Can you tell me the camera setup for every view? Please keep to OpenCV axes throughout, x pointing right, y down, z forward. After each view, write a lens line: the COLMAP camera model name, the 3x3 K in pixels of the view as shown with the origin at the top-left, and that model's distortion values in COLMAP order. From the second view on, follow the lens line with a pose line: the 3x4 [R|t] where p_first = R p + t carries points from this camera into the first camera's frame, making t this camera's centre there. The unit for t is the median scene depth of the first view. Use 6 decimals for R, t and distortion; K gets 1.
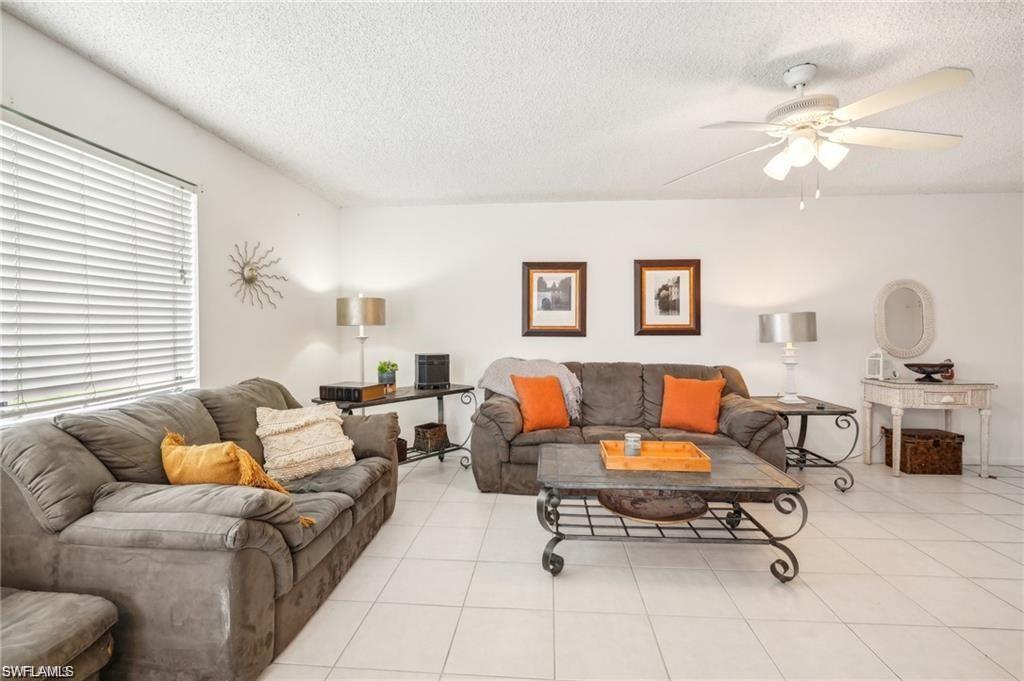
lens RADIAL K [[458.8, 0, 512.0], [0, 458.8, 340.5], [0, 0, 1]] dist [0.000399, -0.000151]
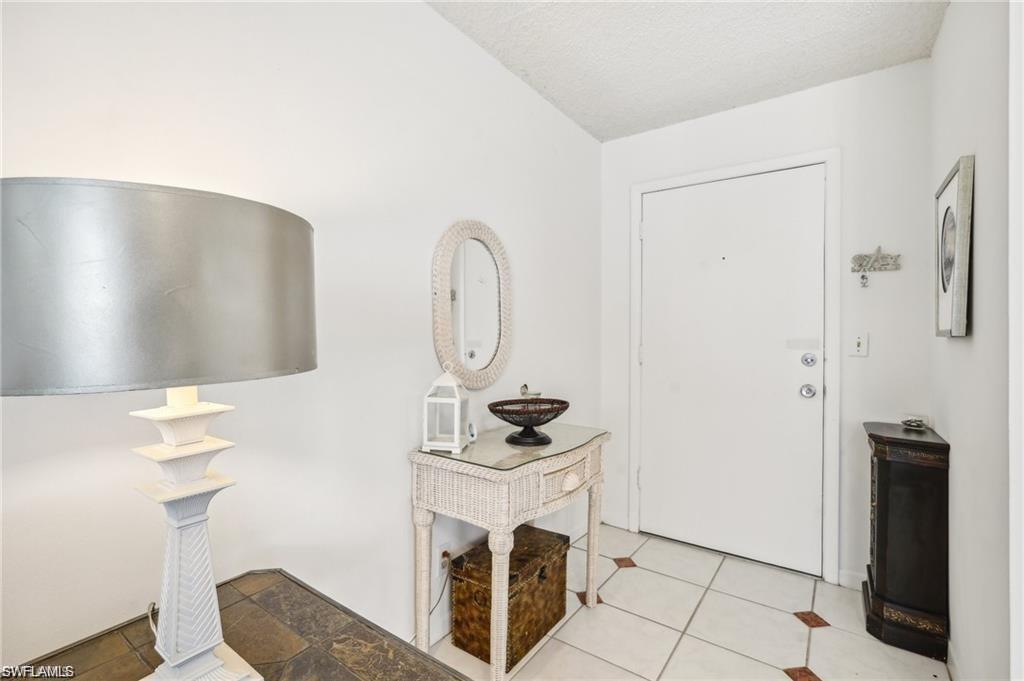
lens RADIAL K [[458.8, 0, 512.0], [0, 458.8, 340.5], [0, 0, 1]] dist [0.000399, -0.000151]
pose [[0.518052, -0.000353, 0.855349, 0.502483], [0.004066, 0.999990, -0.002050, -0.011109], [-0.855339, 0.004540, 0.518048, 0.769900]]
